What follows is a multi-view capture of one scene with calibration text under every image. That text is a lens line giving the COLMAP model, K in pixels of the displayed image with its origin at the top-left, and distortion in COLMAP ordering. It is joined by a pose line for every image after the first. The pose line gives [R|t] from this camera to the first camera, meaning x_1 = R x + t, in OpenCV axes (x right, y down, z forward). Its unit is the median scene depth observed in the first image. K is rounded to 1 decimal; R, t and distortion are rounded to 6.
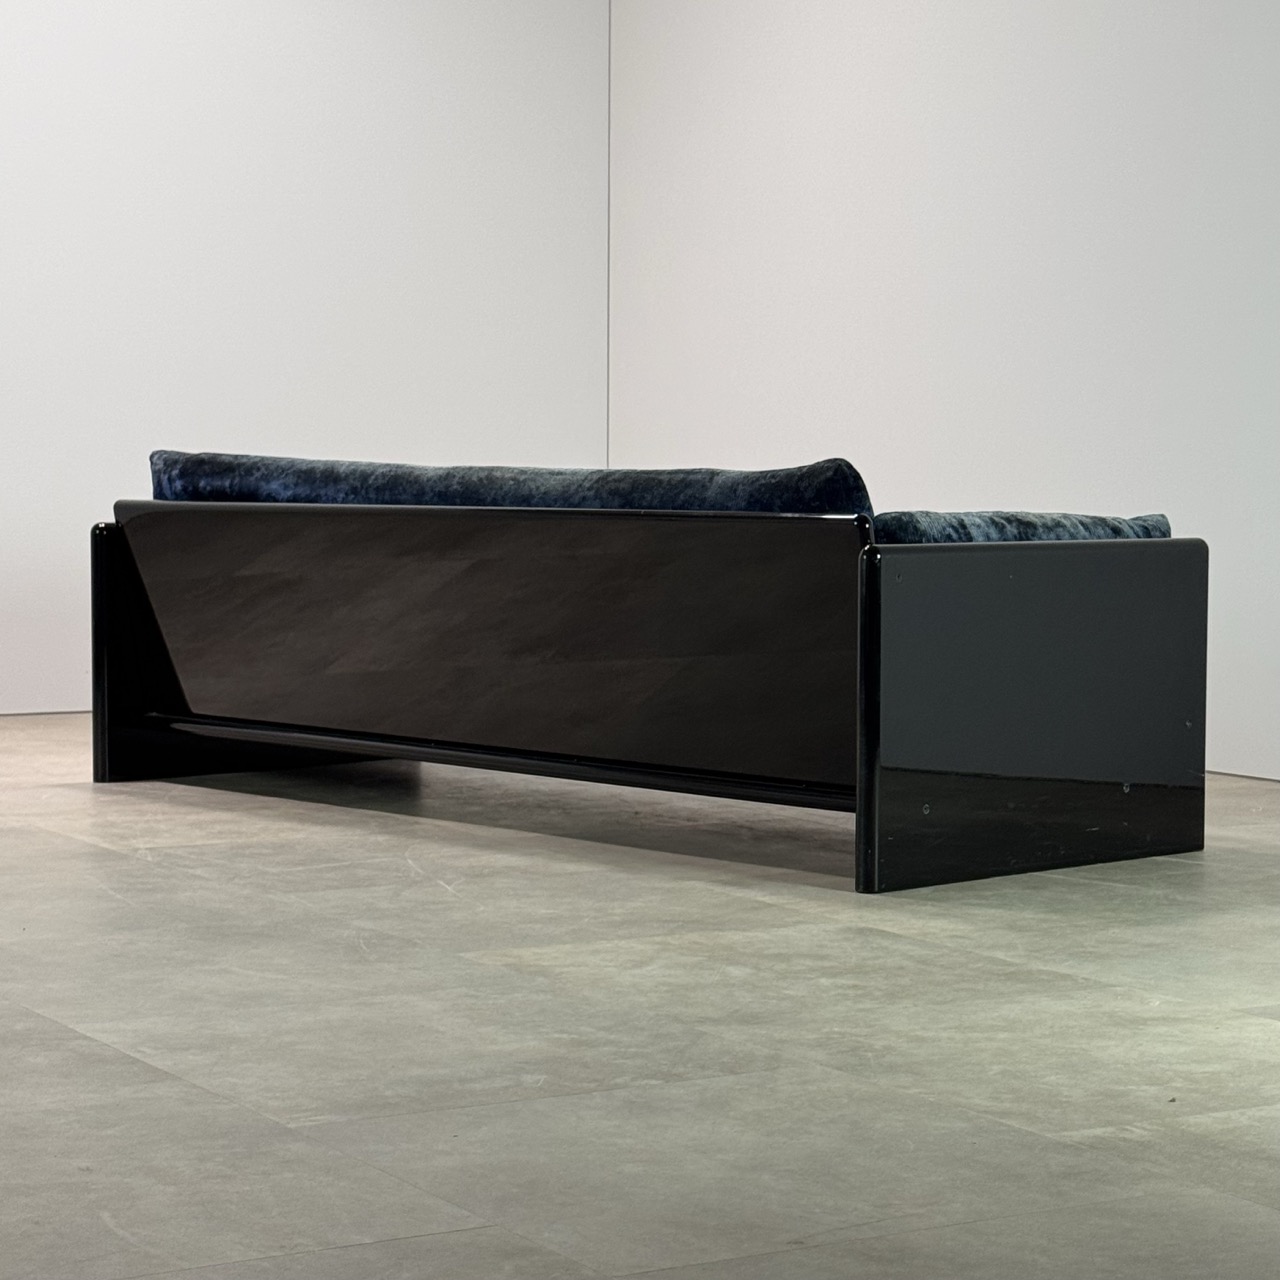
lens RADIAL K [[3134.4, 0, 640.0], [0, 3134.4, 640.0], [0, 0, 1]] dist [0.160897, -0.008558]
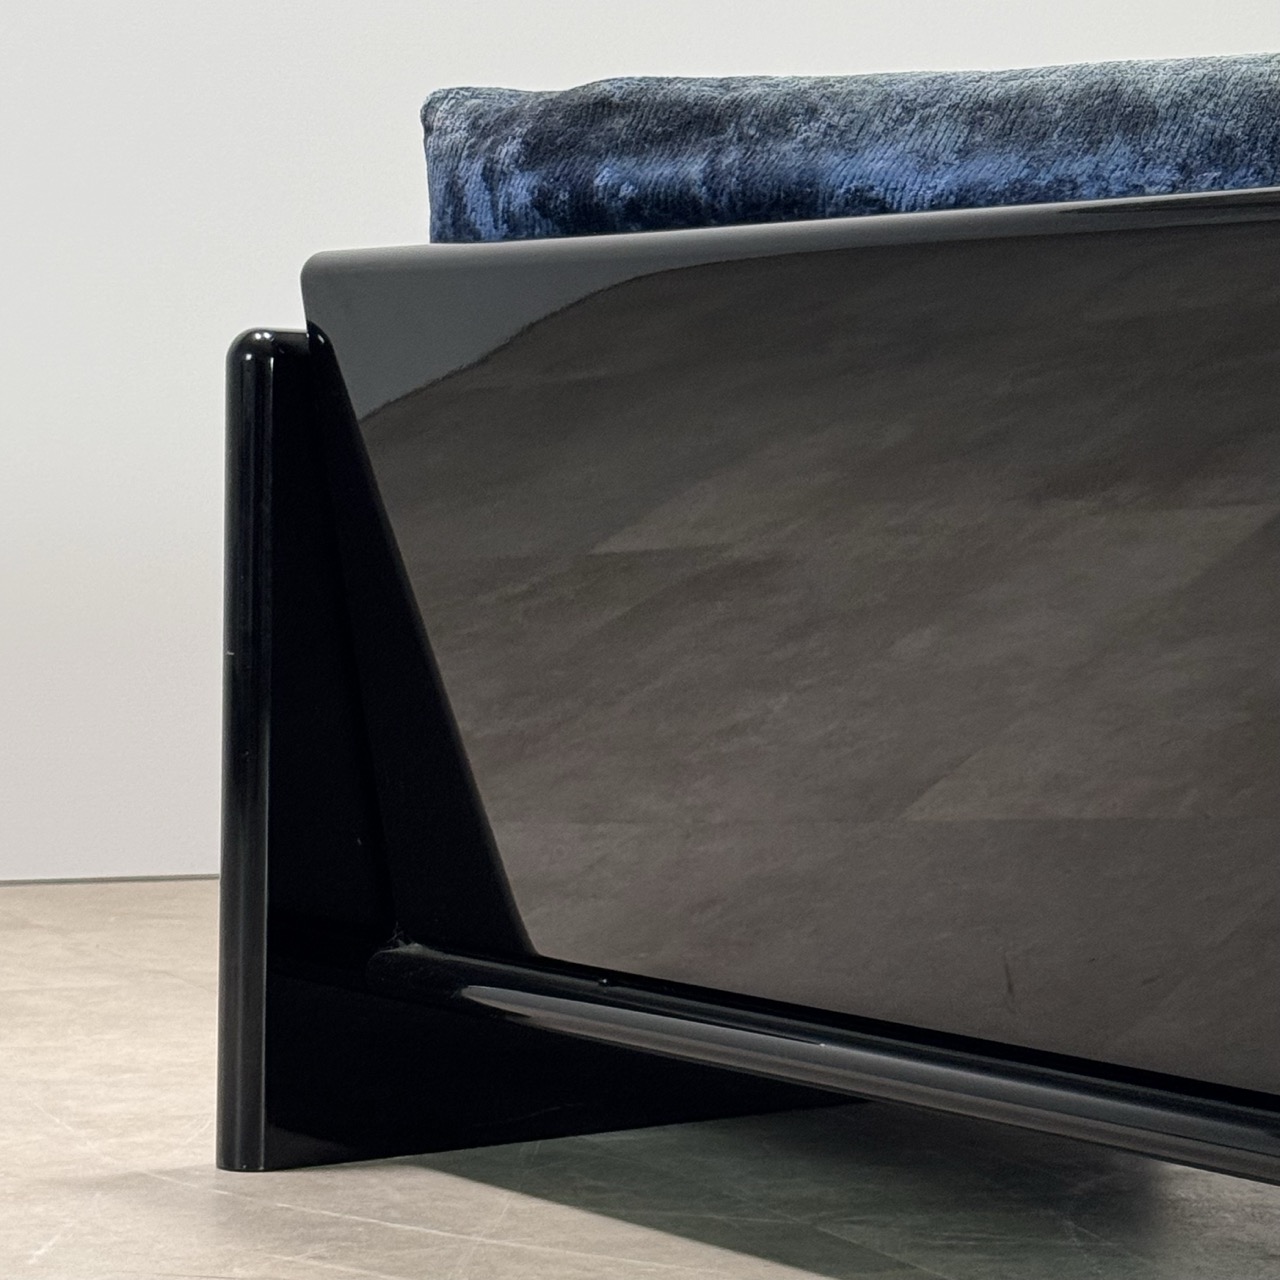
lens RADIAL K [[3790.0, 0, 640.0], [0, 3790.0, 640.0], [0, 0, 1]] dist [0.205717, -1.189158]
pose [[0.996865, 0.018256, -0.076983, -0.106925], [-0.019692, 0.999645, -0.017937, -0.000960], [0.076629, 0.019397, 0.996871, 0.644889]]
